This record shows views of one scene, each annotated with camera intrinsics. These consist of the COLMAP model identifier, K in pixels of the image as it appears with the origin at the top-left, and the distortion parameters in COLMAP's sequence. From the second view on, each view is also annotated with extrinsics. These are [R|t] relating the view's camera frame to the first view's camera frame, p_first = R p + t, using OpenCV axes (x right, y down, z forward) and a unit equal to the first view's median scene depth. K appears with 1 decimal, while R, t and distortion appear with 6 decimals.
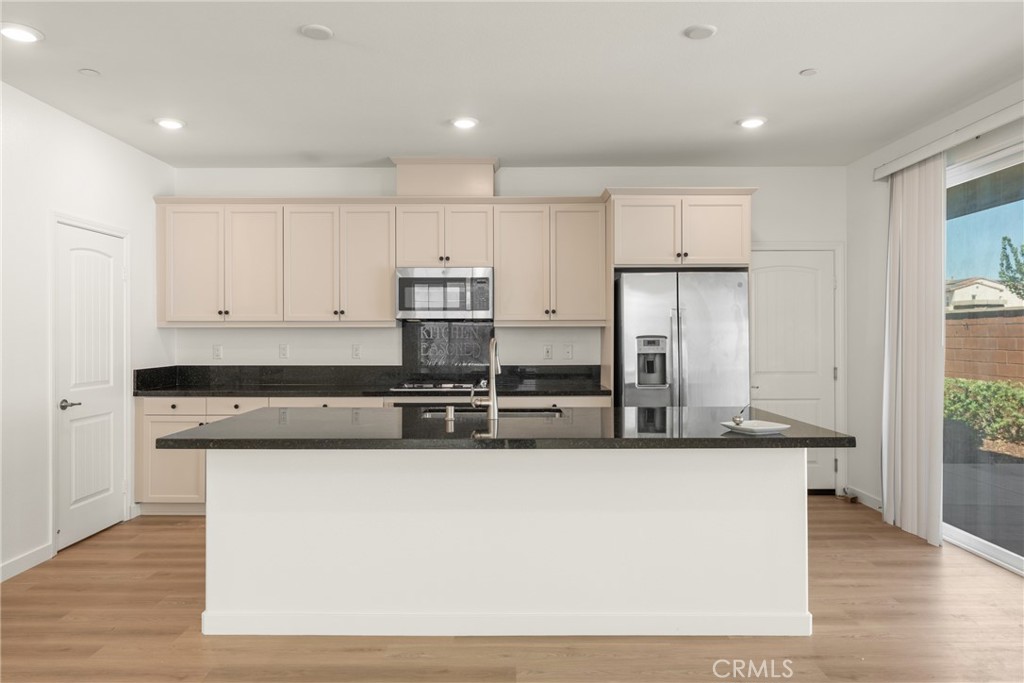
lens RADIAL K [[675.0, 0, 513.4], [0, 675.0, 334.7], [0, 0, 1]] dist [-0.002935, -0.000038]
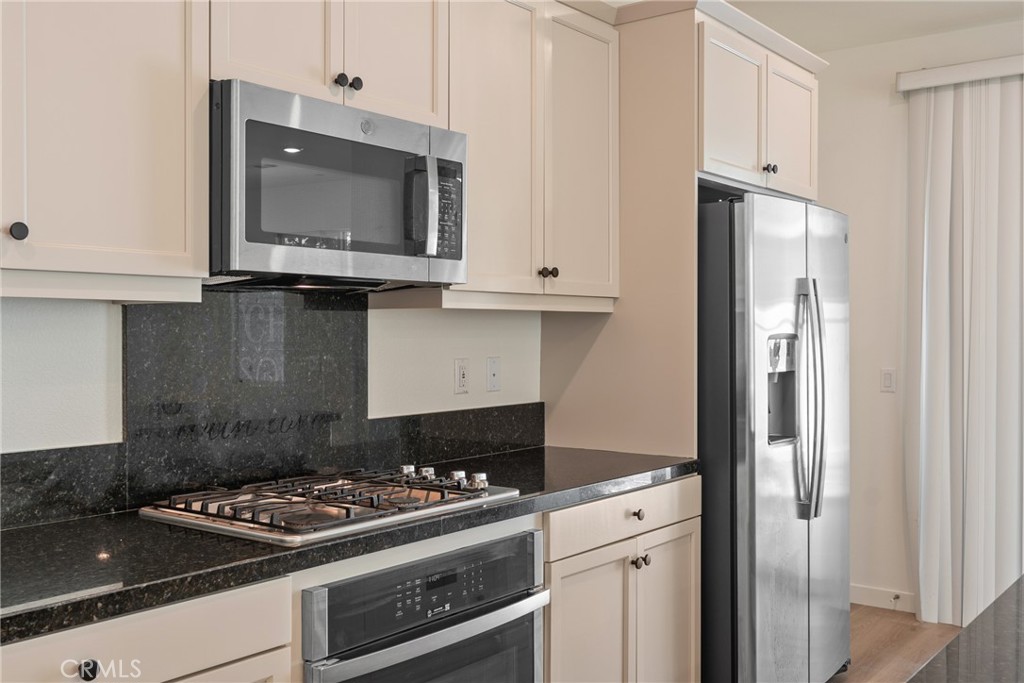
lens RADIAL K [[1014.0, 0, 511.7], [0, 1014.0, 340.9], [0, 0, 1]] dist [-0.022514, 0.000000]
pose [[0.600939, -0.002248, 0.799292, -0.461068], [0.001034, 0.999997, 0.002036, 0.004549], [-0.799294, -0.000397, 0.600940, 0.724390]]
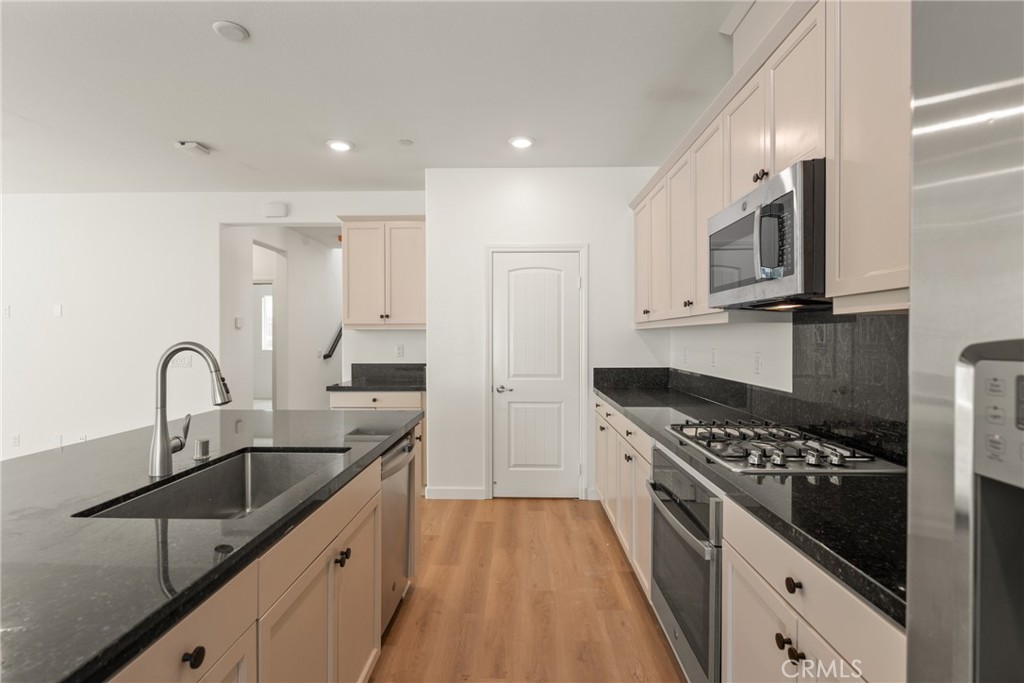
lens RADIAL K [[509.6, 0, 511.5], [0, 509.6, 346.7], [0, 0, 1]] dist [0.004663, 0.000136]
pose [[-0.027438, 0.019951, -0.999424, 0.287282], [0.002259, 0.999799, 0.019896, 0.000333], [0.999621, -0.001712, -0.027478, 0.911068]]
